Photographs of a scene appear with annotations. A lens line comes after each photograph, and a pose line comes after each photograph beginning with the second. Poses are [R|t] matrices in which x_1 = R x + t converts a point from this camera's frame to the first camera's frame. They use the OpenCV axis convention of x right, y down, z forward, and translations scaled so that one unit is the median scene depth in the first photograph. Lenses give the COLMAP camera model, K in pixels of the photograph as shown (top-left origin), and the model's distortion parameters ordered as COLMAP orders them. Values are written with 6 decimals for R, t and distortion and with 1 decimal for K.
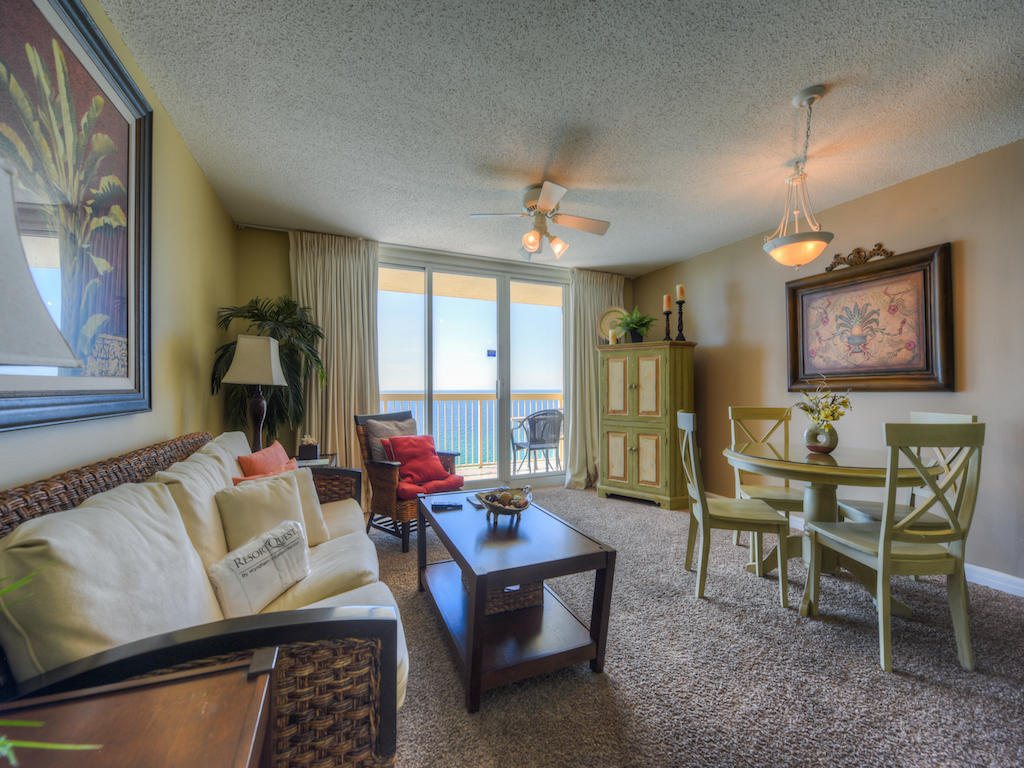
lens RADIAL K [[411.9, 0, 511.2], [0, 411.9, 387.3], [0, 0, 1]] dist [-0.017259, -0.000391]
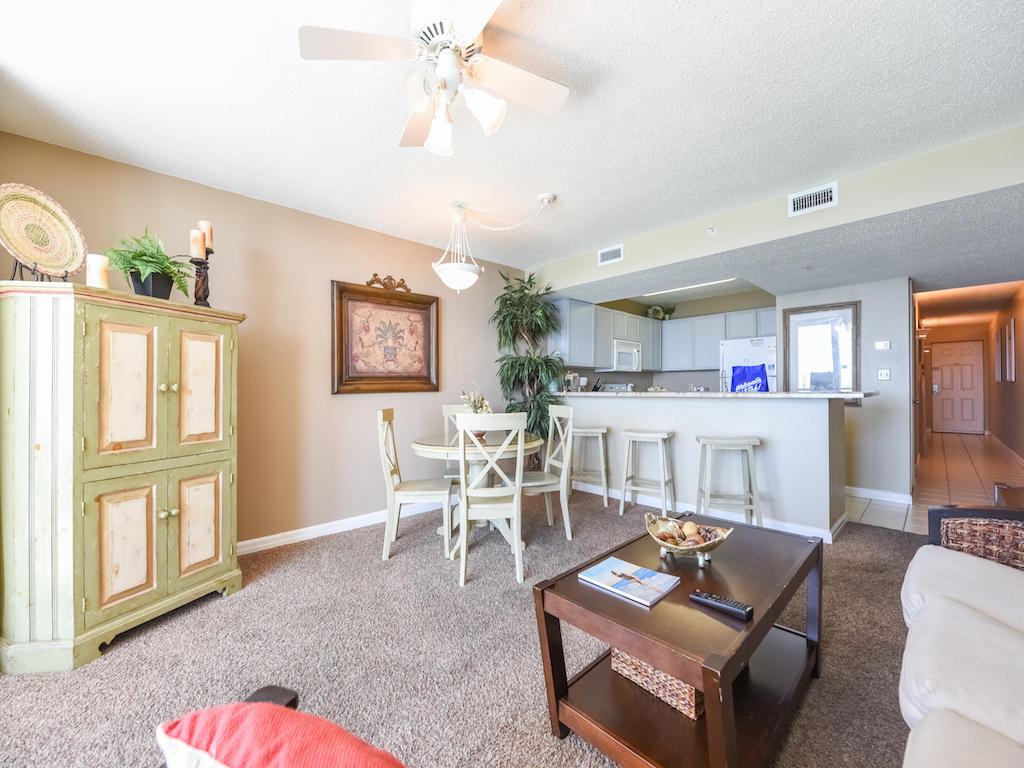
lens RADIAL K [[411.9, 0, 507.2], [0, 411.9, 381.6], [0, 0, 1]] dist [-0.017259, -0.000391]
pose [[-0.339933, 0.015752, 0.940318, -0.404381], [0.001282, 0.999867, -0.016286, -0.002405], [-0.940449, -0.004331, -0.339908, 1.020954]]
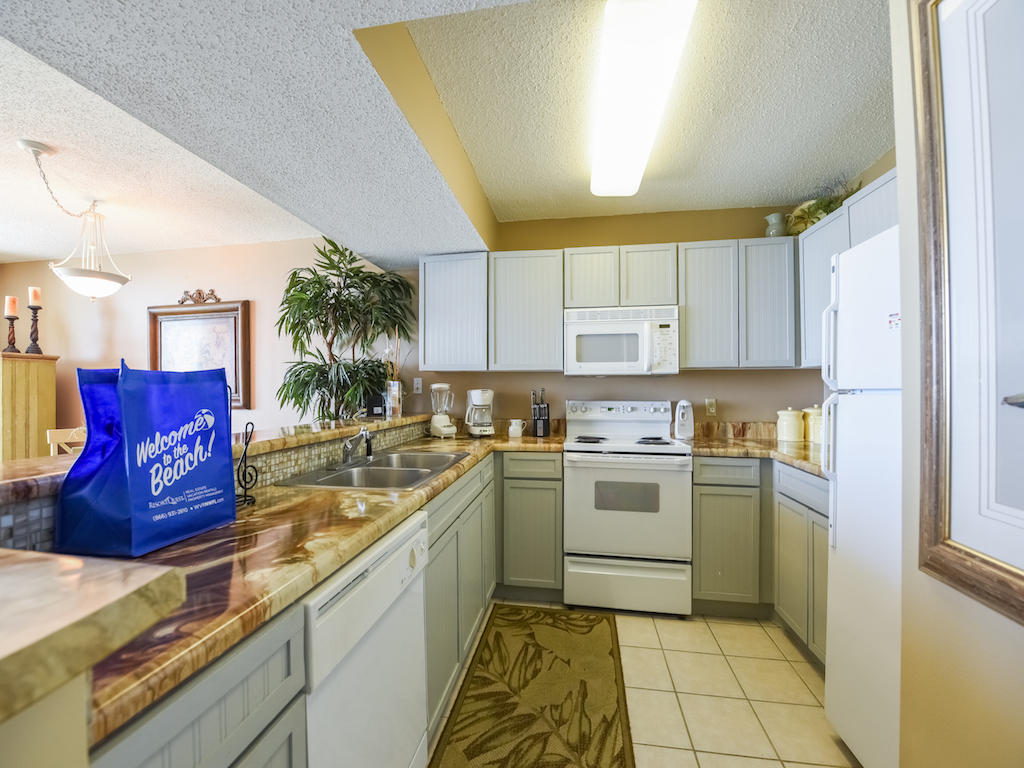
lens RADIAL K [[411.9, 0, 507.4], [0, 411.9, 388.6], [0, 0, 1]] dist [-0.017259, -0.000391]
pose [[0.546289, 0.003389, 0.837590, 0.324769], [-0.001100, 0.999994, -0.003328, -0.045372], [-0.837596, 0.000897, 0.546289, -0.389954]]
